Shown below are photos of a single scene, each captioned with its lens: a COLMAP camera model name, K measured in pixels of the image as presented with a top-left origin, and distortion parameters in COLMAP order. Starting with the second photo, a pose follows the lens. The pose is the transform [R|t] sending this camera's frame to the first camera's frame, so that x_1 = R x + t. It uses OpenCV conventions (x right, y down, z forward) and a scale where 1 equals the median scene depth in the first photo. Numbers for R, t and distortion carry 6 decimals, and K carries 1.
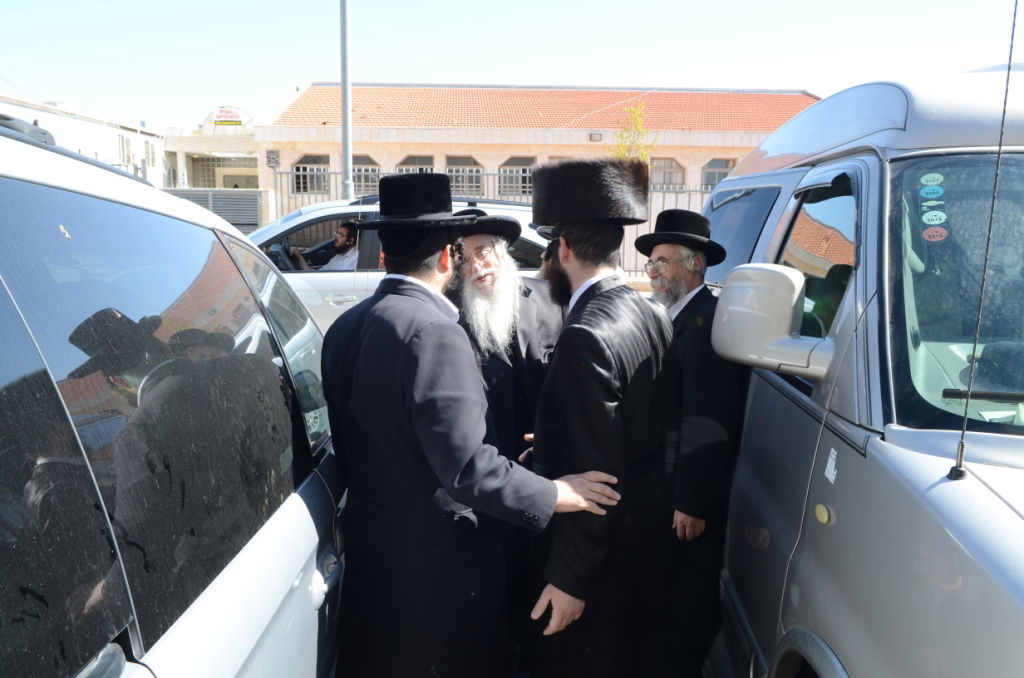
lens RADIAL K [[804.9, 0, 510.6], [0, 804.9, 342.0], [0, 0, 1]] dist [-0.014911, -0.004910]
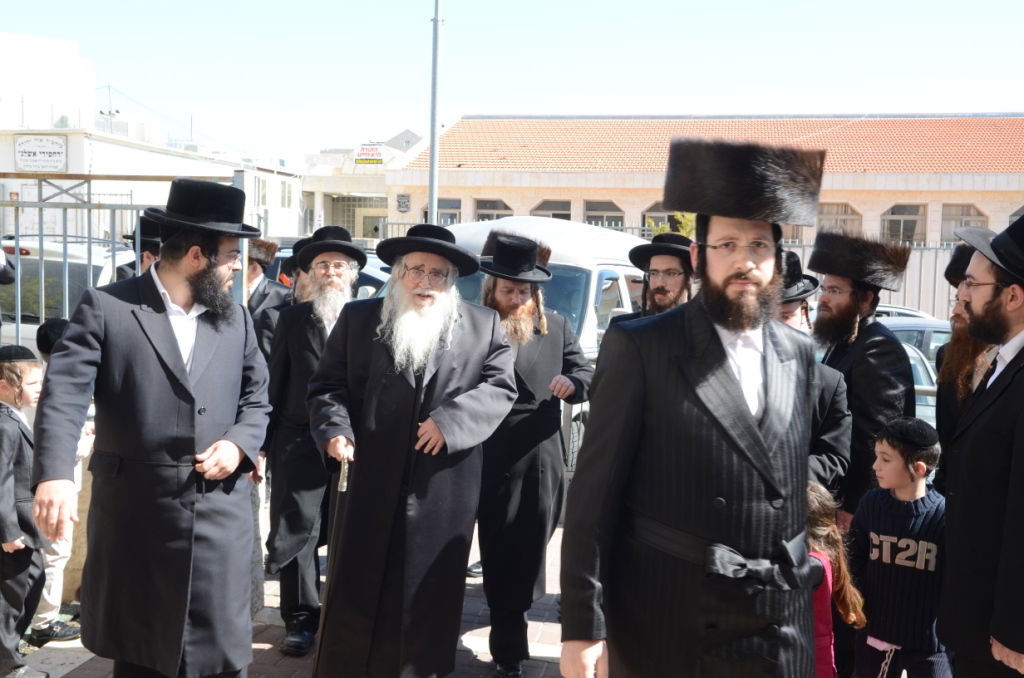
lens RADIAL K [[1143.0, 0, 513.1], [0, 1143.0, 337.9], [0, 0, 1]] dist [0.113015, 0.000000]
pose [[0.970268, 0.034800, -0.239518, 0.157884], [-0.056228, 0.994944, -0.083218, 0.036528], [0.235411, 0.094211, 0.967319, -0.264424]]
